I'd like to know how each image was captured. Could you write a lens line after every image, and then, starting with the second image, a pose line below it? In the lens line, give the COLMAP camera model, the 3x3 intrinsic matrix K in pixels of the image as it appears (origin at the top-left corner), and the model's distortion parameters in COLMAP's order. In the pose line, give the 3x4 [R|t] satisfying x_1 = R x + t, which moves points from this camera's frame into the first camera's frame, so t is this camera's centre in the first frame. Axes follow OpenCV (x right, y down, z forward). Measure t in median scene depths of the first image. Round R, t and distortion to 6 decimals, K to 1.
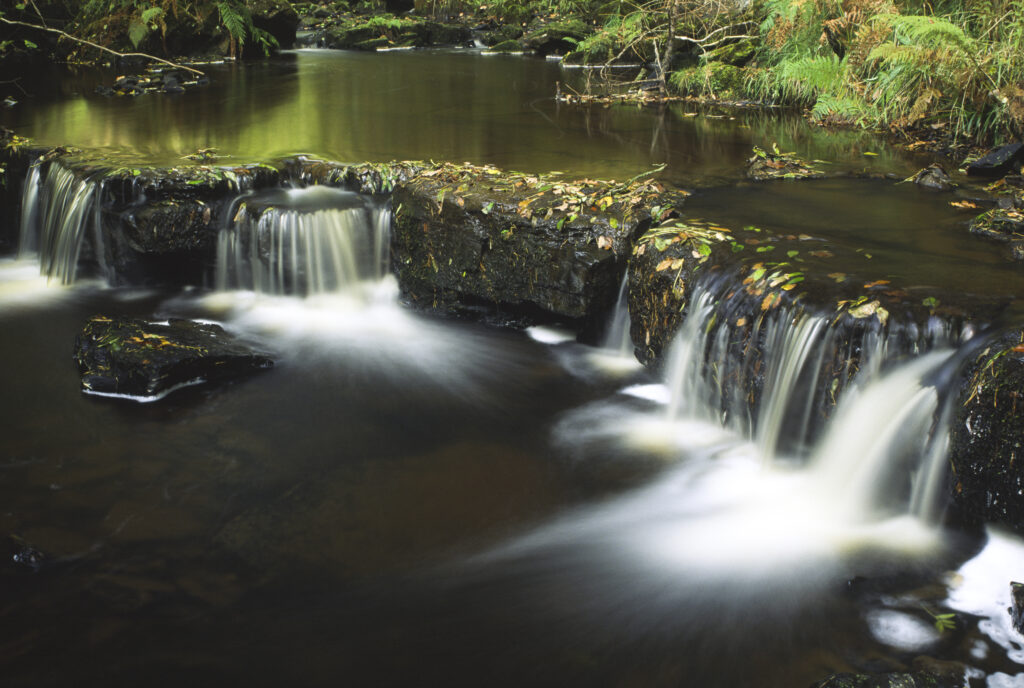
lens RADIAL K [[1111.9, 0, 512.0], [0, 1111.9, 344.0], [0, 0, 1]] dist [-0.130721, 0.007853]
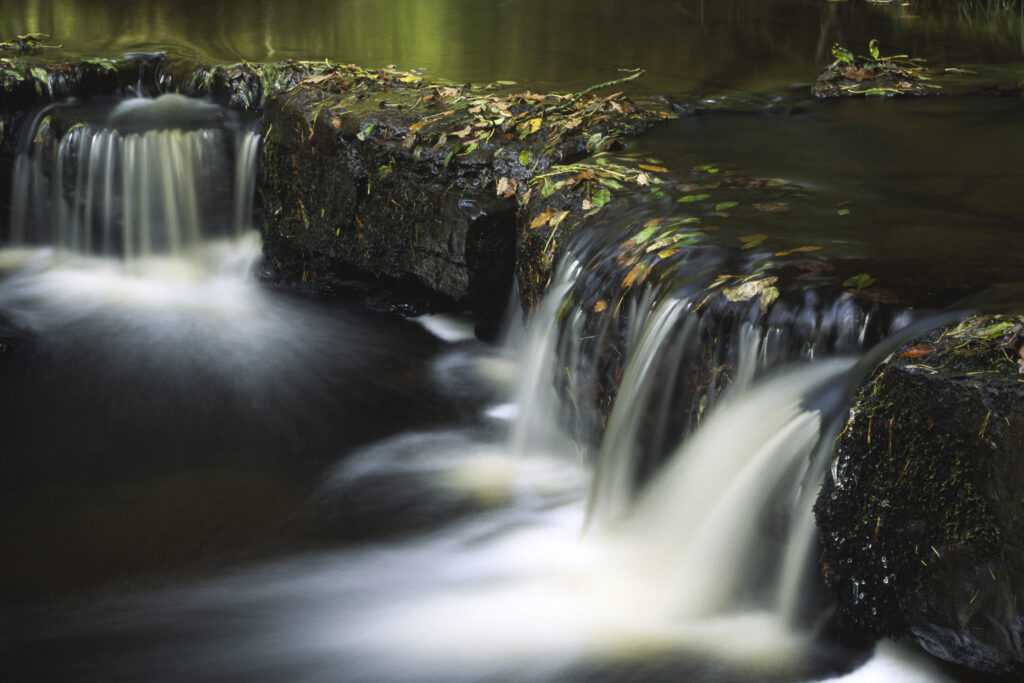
lens RADIAL K [[1775.1, 0, 512.0], [0, 1775.1, 341.5], [0, 0, 1]] dist [0.112840, -0.057935]
pose [[0.986744, 0.043109, -0.156457, 0.244255], [-0.046107, 0.998815, -0.015580, 0.015305], [0.155600, 0.022588, 0.987562, -0.031796]]
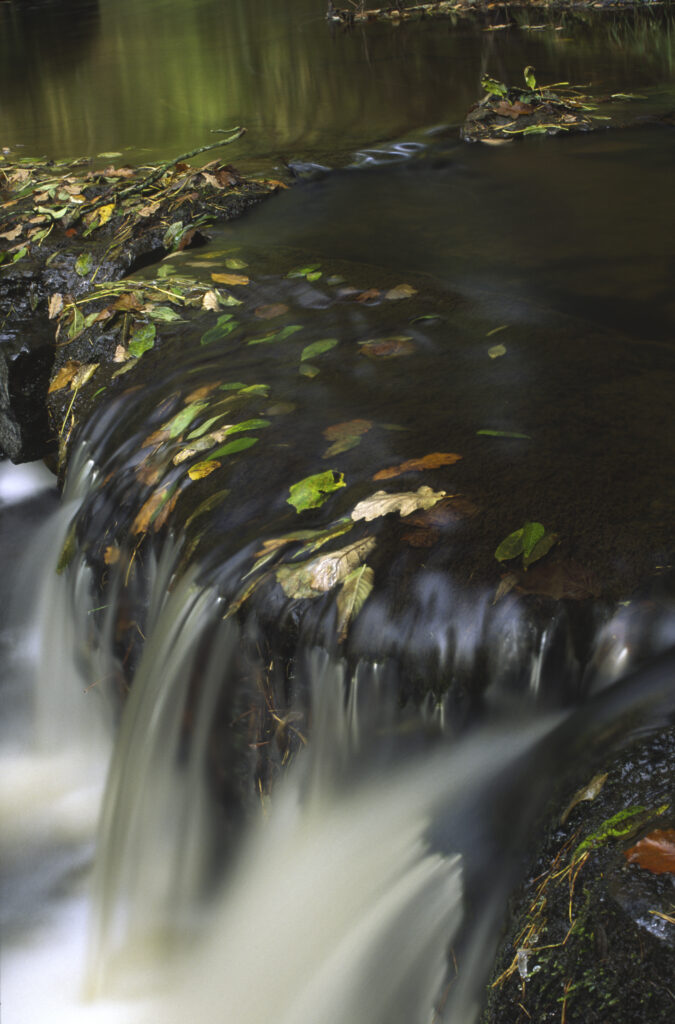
lens RADIAL K [[1264.8, 0, 337.5], [0, 1264.8, 512.0], [0, 0, 1]] dist [-0.015573, -0.242258]
pose [[0.991629, -0.025208, -0.126635, 0.263498], [0.043563, 0.988568, 0.144343, -0.073532], [0.121549, -0.148651, 0.981391, 0.431098]]
